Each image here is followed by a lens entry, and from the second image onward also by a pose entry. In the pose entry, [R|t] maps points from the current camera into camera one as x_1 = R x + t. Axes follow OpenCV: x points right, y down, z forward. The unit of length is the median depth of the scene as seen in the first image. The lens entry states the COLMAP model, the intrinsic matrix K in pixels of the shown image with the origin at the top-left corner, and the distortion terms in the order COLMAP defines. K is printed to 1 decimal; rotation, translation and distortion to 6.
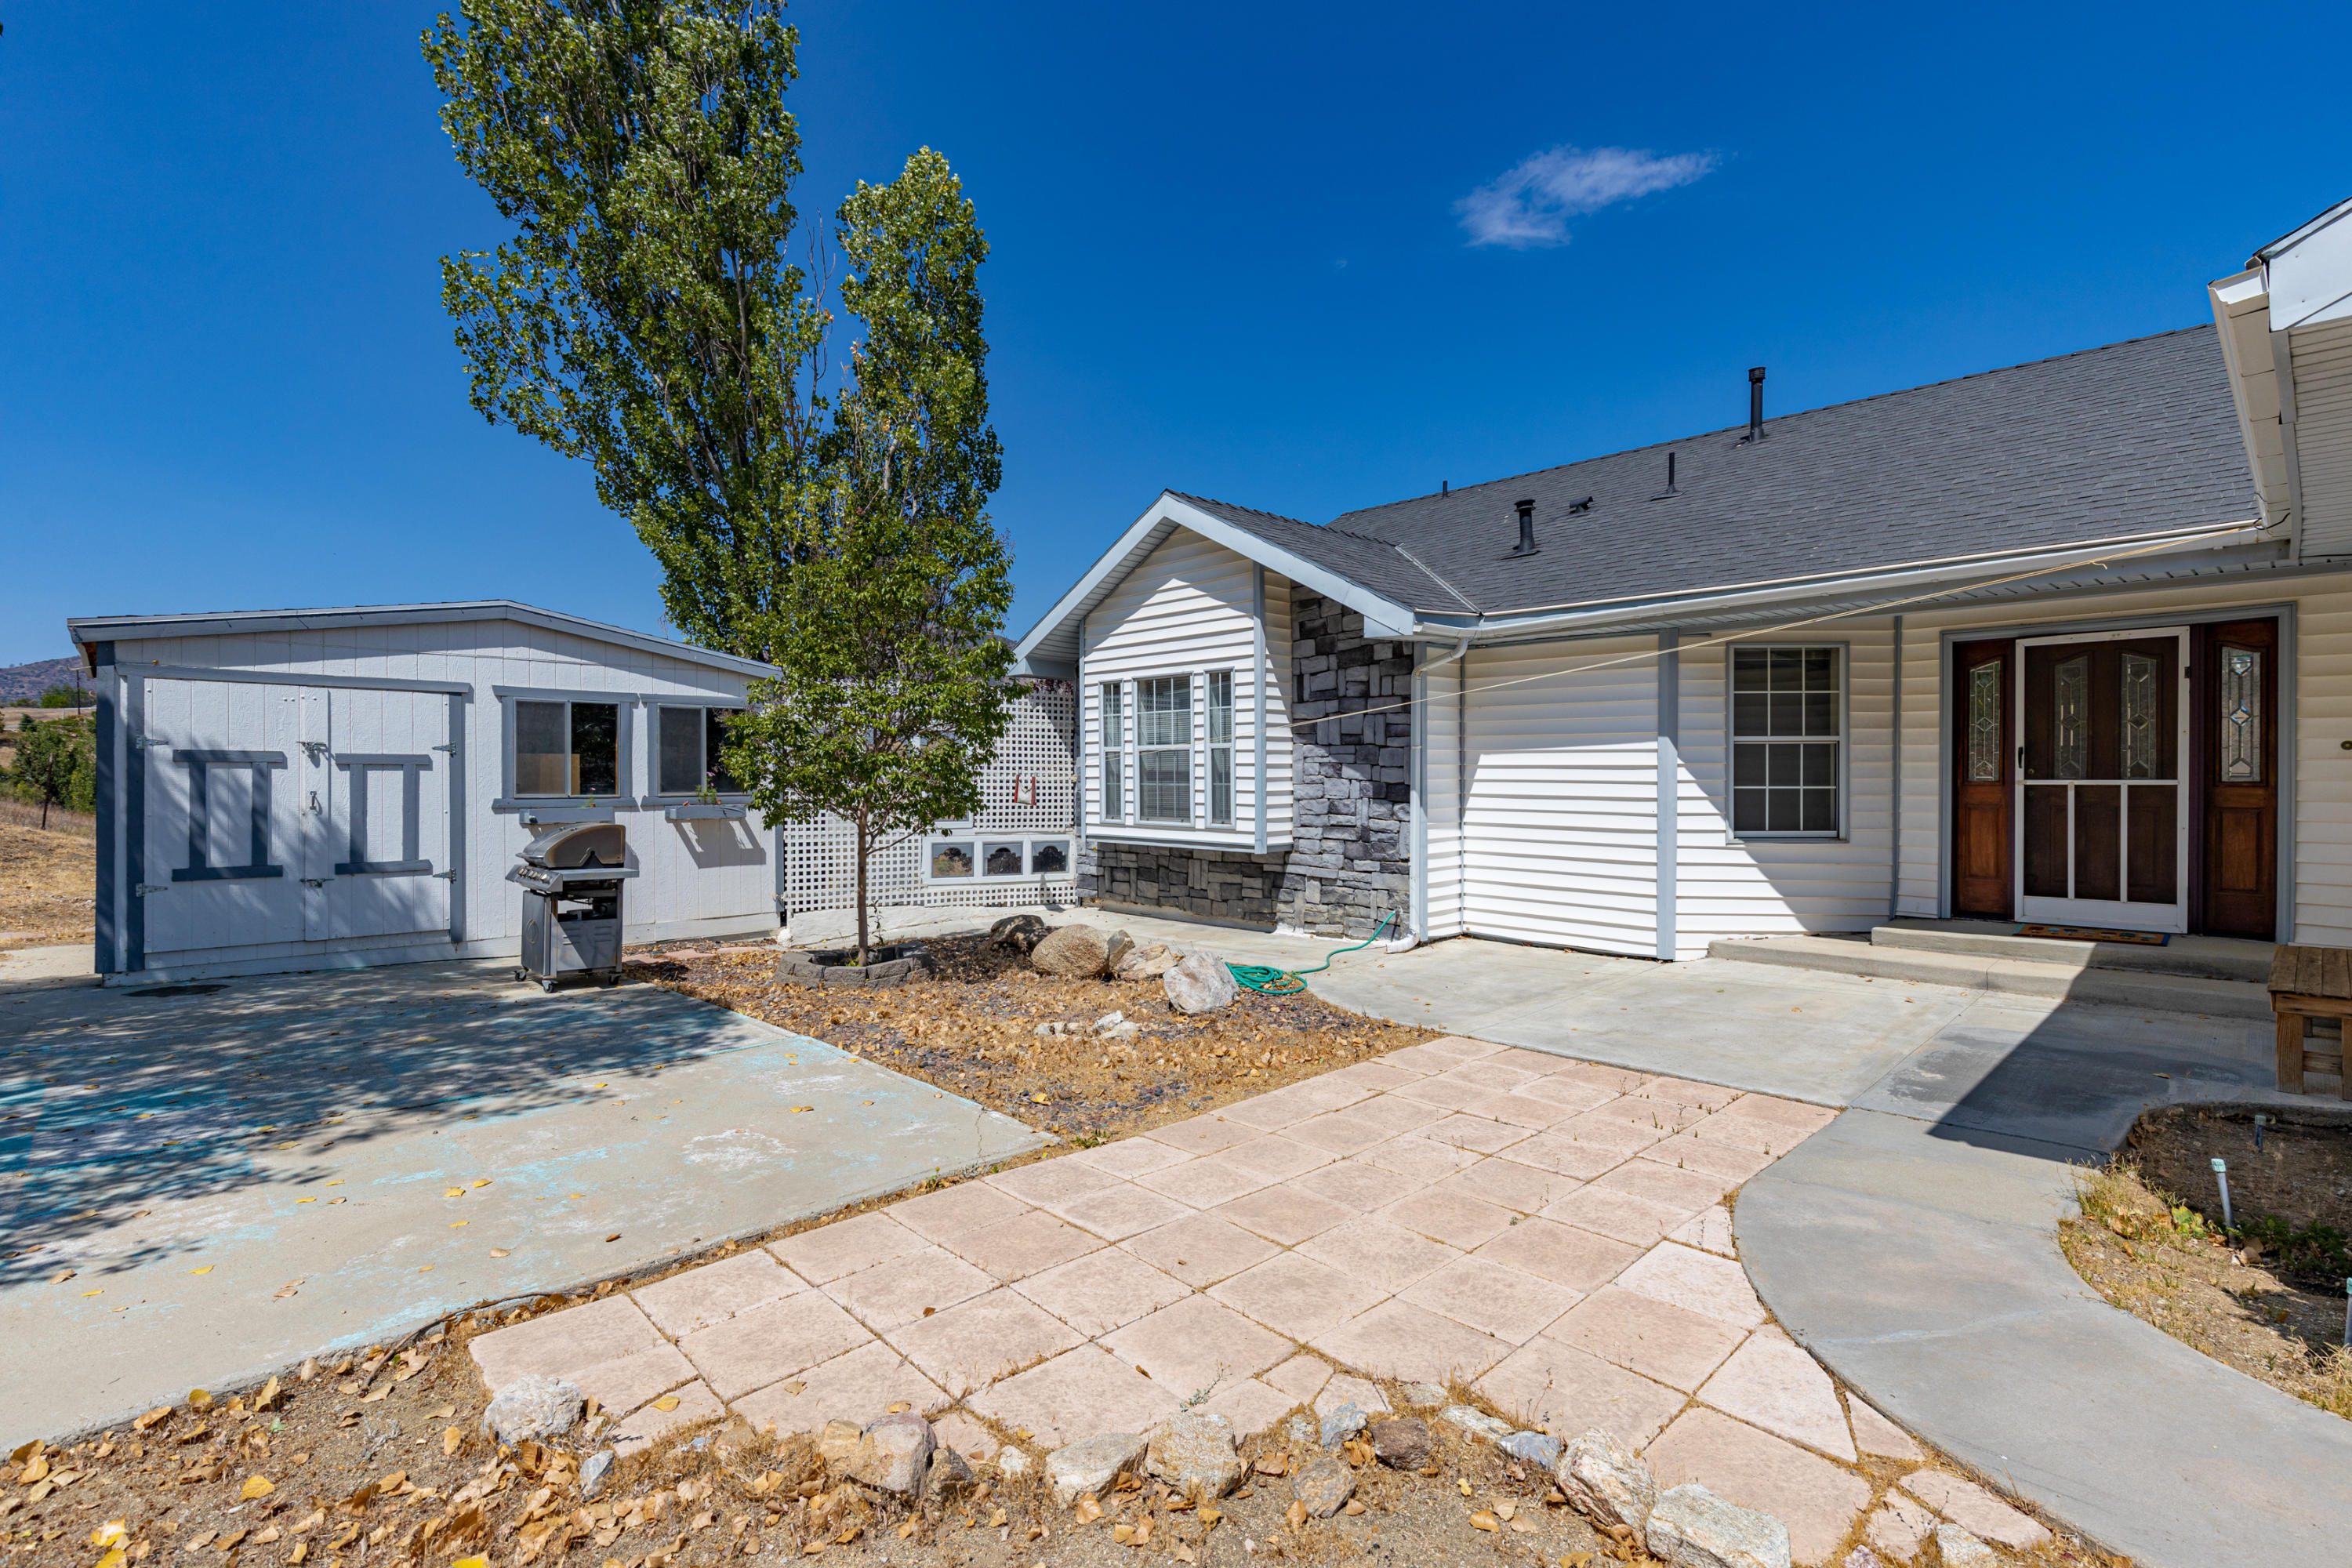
lens RADIAL K [[1084.5, 0, 1181.5], [0, 1084.5, 783.1], [0, 0, 1]] dist [0.014376, 0.000126]
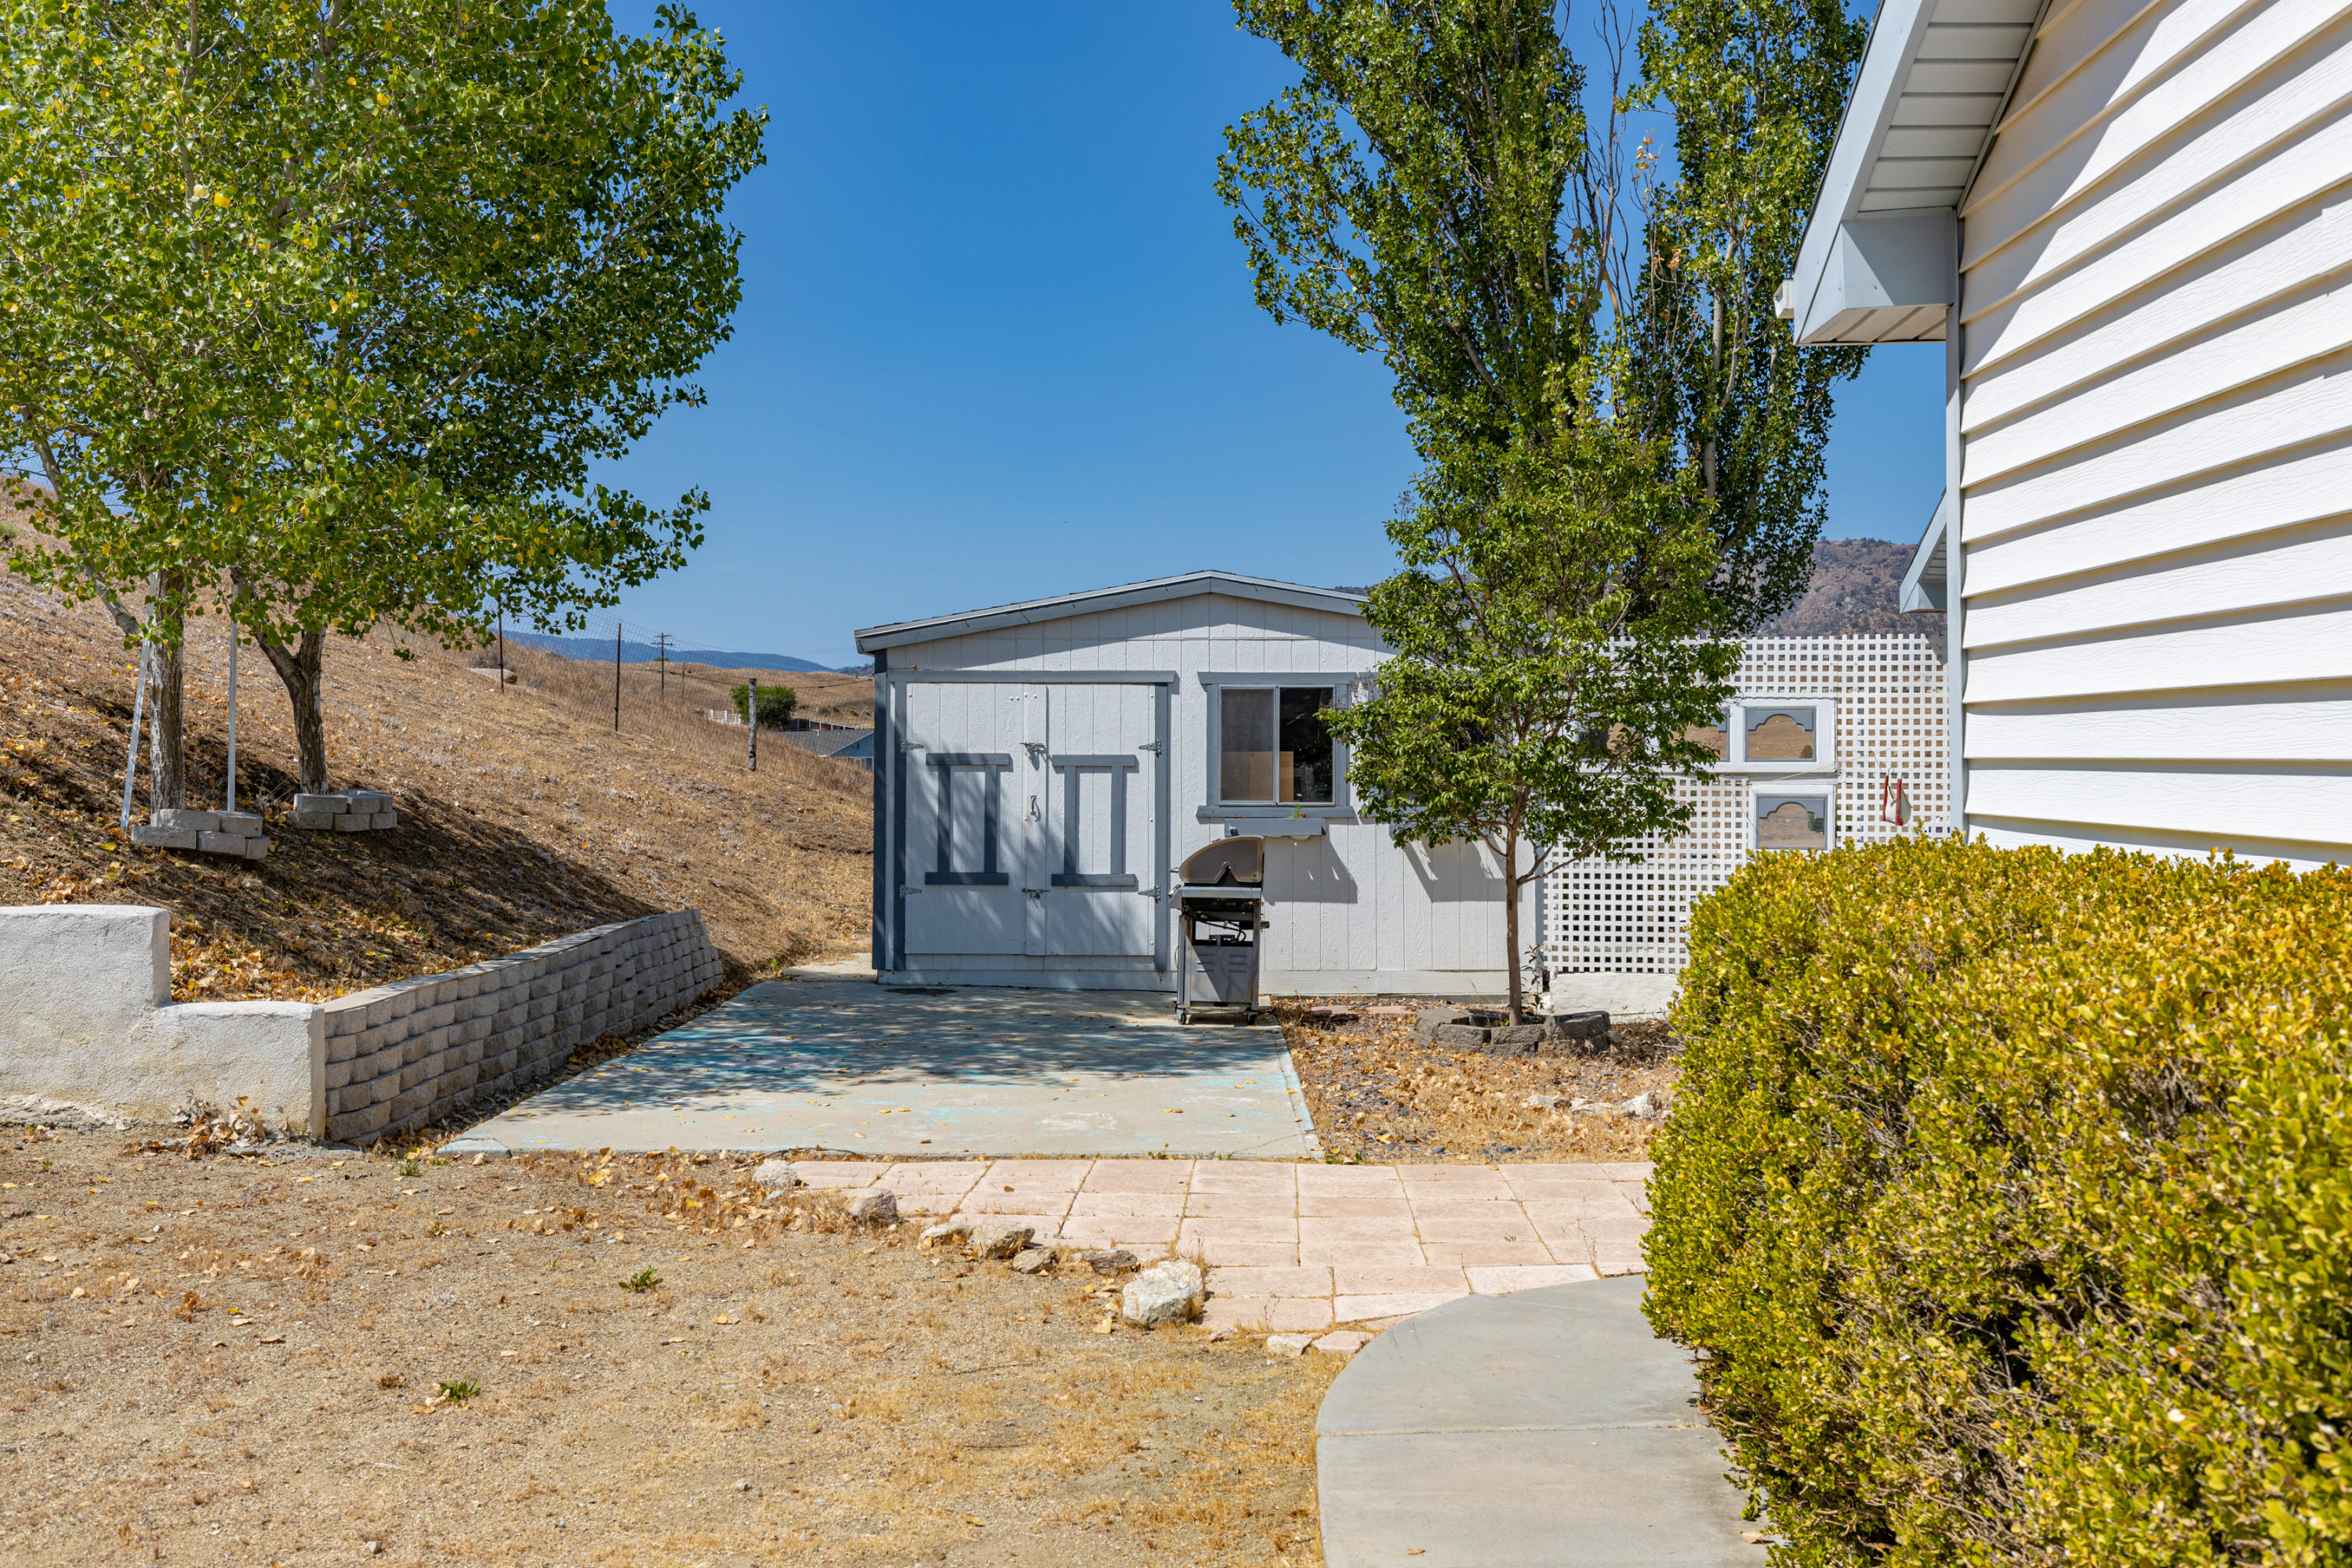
lens RADIAL K [[2349.8, 0, 1176.2], [0, 2349.8, 782.0], [0, 0, 1]] dist [0.008792, 0.000000]
pose [[0.704163, 0.003443, -0.710030, 0.707664], [-0.003181, 0.999994, 0.001694, -0.007973], [0.710031, 0.001065, 0.704169, -0.322131]]
